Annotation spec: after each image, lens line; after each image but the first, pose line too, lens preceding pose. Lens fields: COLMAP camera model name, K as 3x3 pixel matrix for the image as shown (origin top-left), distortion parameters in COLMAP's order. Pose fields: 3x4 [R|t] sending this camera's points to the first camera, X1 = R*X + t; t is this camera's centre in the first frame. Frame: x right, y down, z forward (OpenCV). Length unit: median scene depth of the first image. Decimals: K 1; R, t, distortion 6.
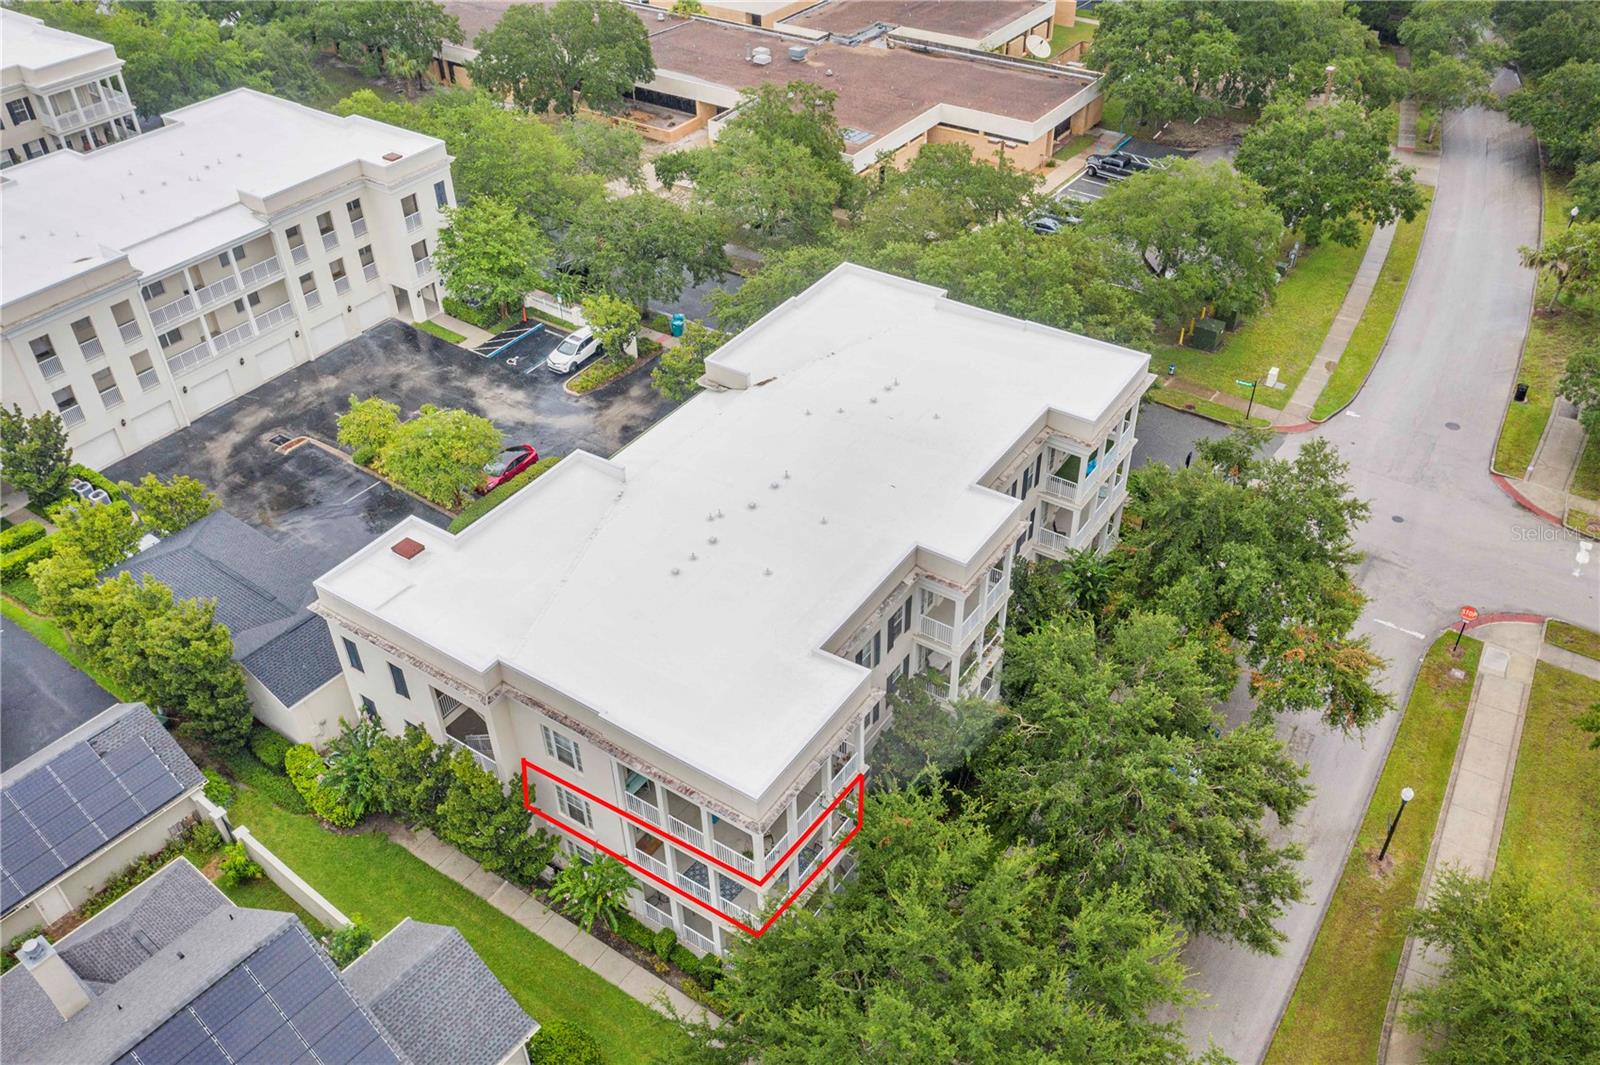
lens RADIAL K [[1256.3, 0, 829.9], [0, 1256.3, 529.0], [0, 0, 1]] dist [0.005847, 0.003458]
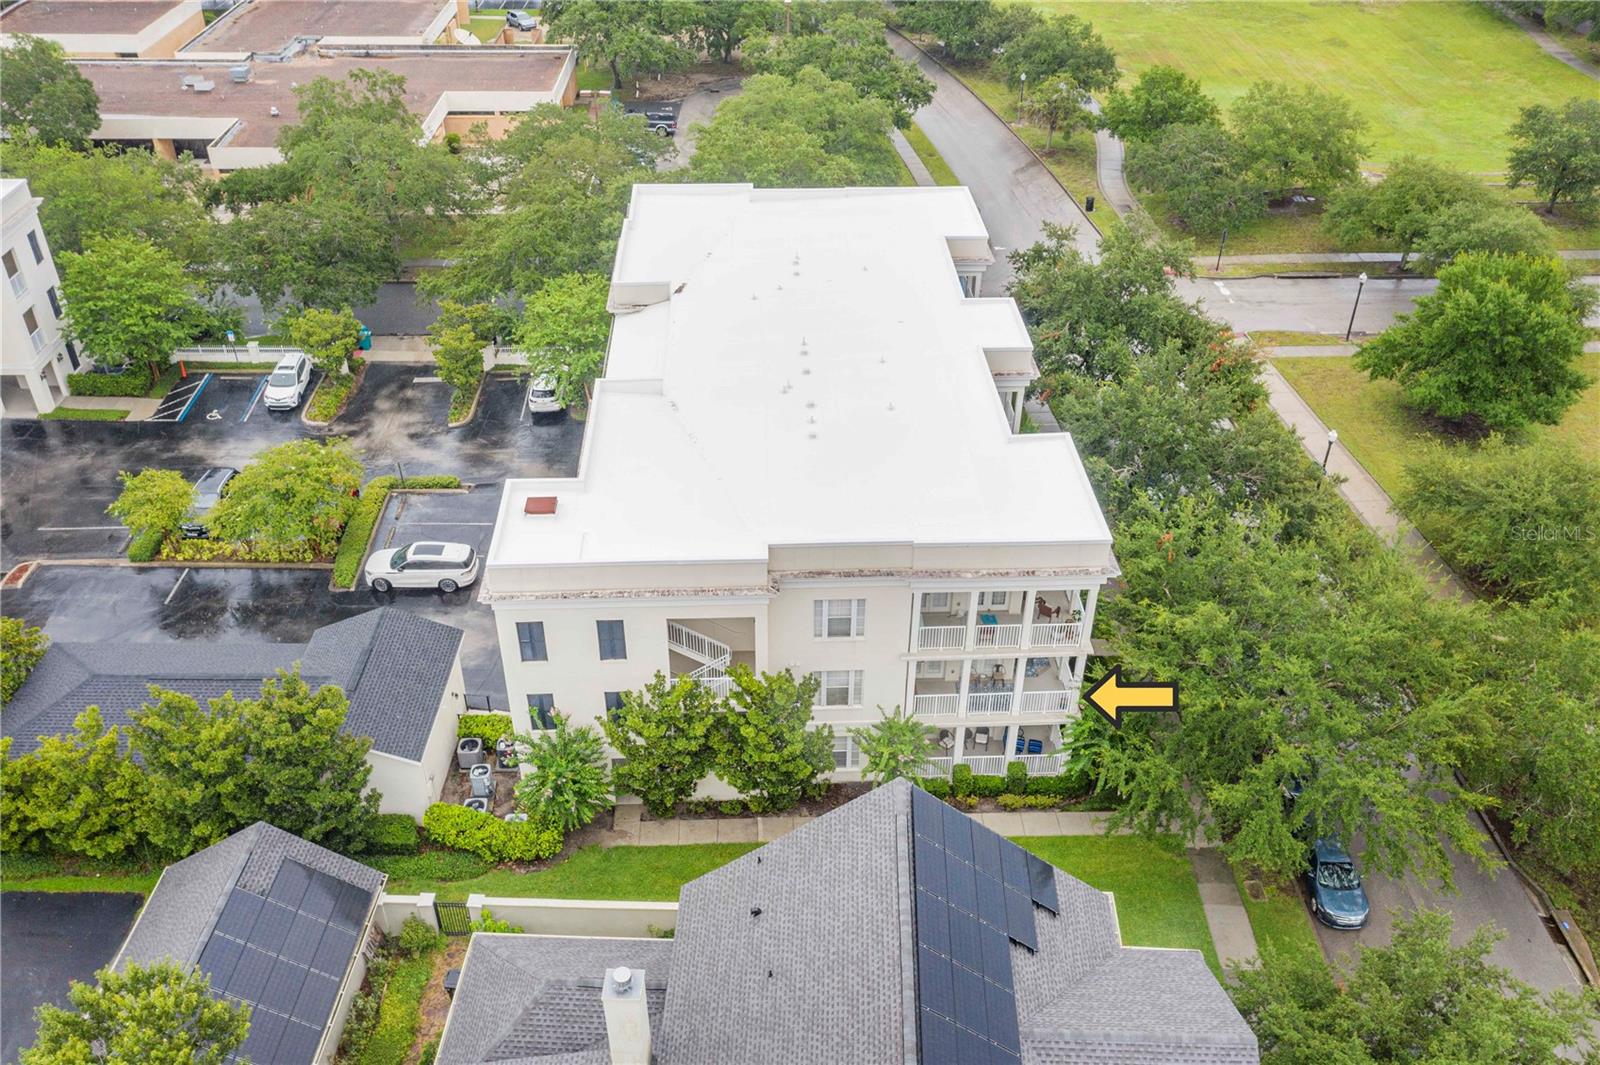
lens RADIAL K [[1281.9, 0, 809.5], [0, 1281.9, 511.8], [0, 0, 1]] dist [0.004108, 0.001042]
pose [[0.803515, -0.317579, 0.503494, -0.383367], [0.347409, 0.937000, 0.036591, 0.031343], [-0.483394, 0.145517, 0.863223, 0.089156]]
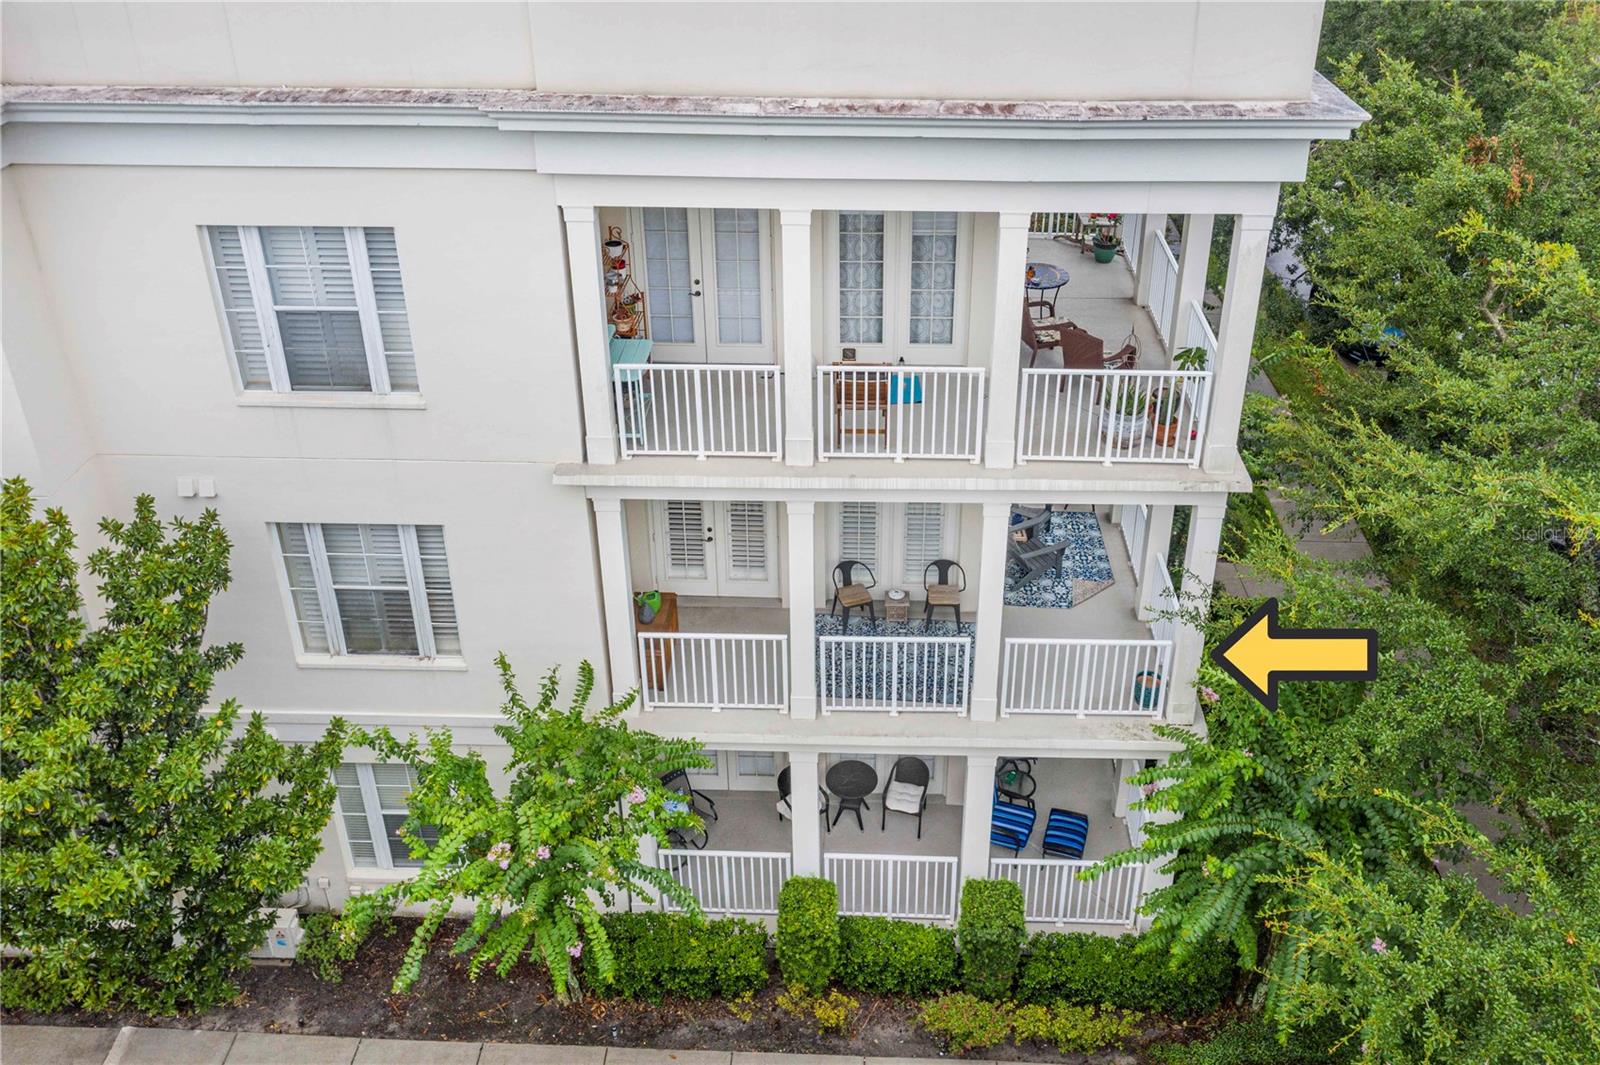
lens RADIAL K [[1280.0, 0, 837.1], [0, 1280.0, 388.6], [0, 0, 1]] dist [-0.000280, 0.001170]
pose [[0.849623, -0.222974, 0.477937, -0.138203], [0.315269, 0.941213, -0.121341, 0.142457], [-0.422785, 0.253773, 0.869973, 0.400888]]
